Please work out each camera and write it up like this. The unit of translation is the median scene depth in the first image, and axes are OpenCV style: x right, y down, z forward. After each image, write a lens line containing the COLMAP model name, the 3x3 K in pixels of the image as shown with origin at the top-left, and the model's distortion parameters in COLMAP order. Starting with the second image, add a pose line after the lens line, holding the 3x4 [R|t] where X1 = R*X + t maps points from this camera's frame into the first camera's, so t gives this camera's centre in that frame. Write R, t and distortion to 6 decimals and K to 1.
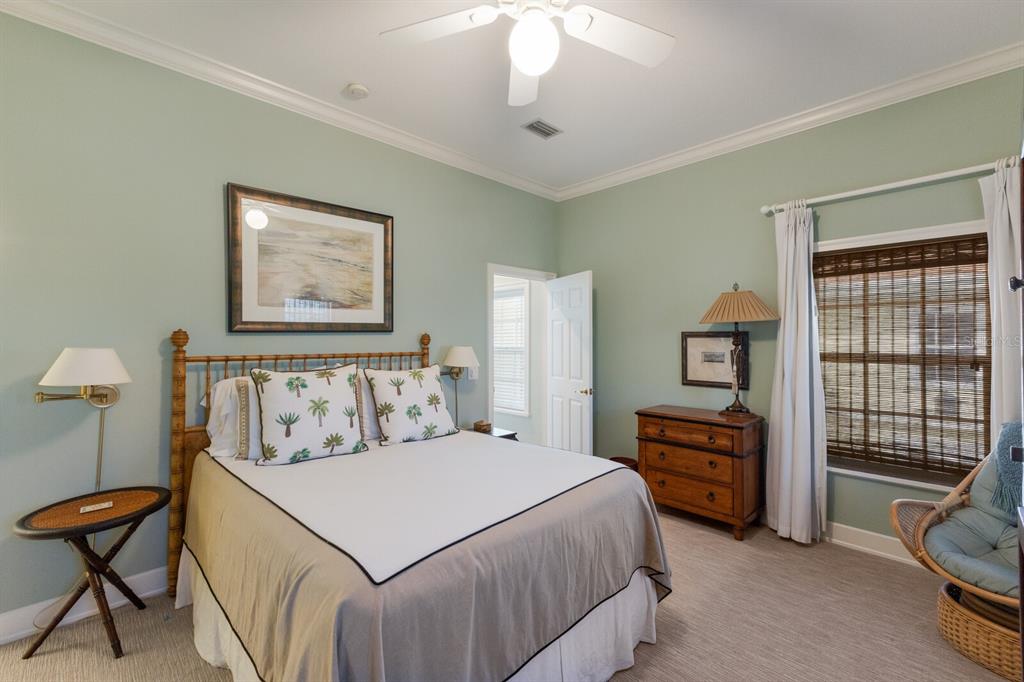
lens RADIAL K [[441.5, 0, 510.4], [0, 441.5, 342.6], [0, 0, 1]] dist [0.009172, 0.000347]
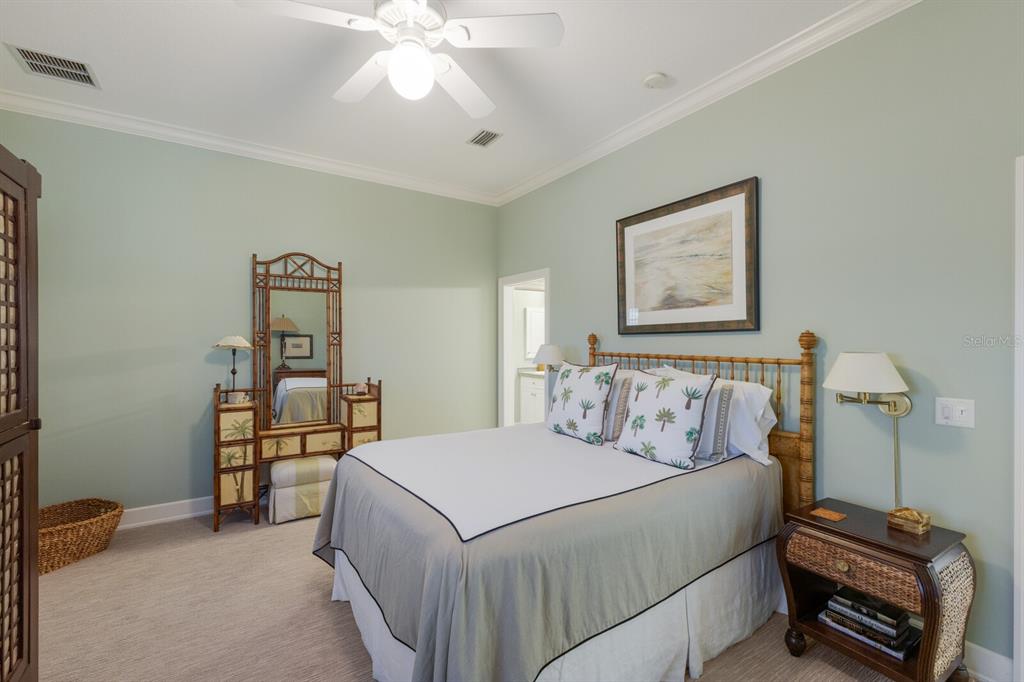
lens RADIAL K [[441.5, 0, 505.3], [0, 441.5, 346.9], [0, 0, 1]] dist [0.009172, 0.000347]
pose [[-0.176837, 0.009831, -0.984191, 0.602059], [-0.010867, 0.999870, 0.011940, -0.000826], [0.984180, 0.012806, -0.176707, 0.783909]]
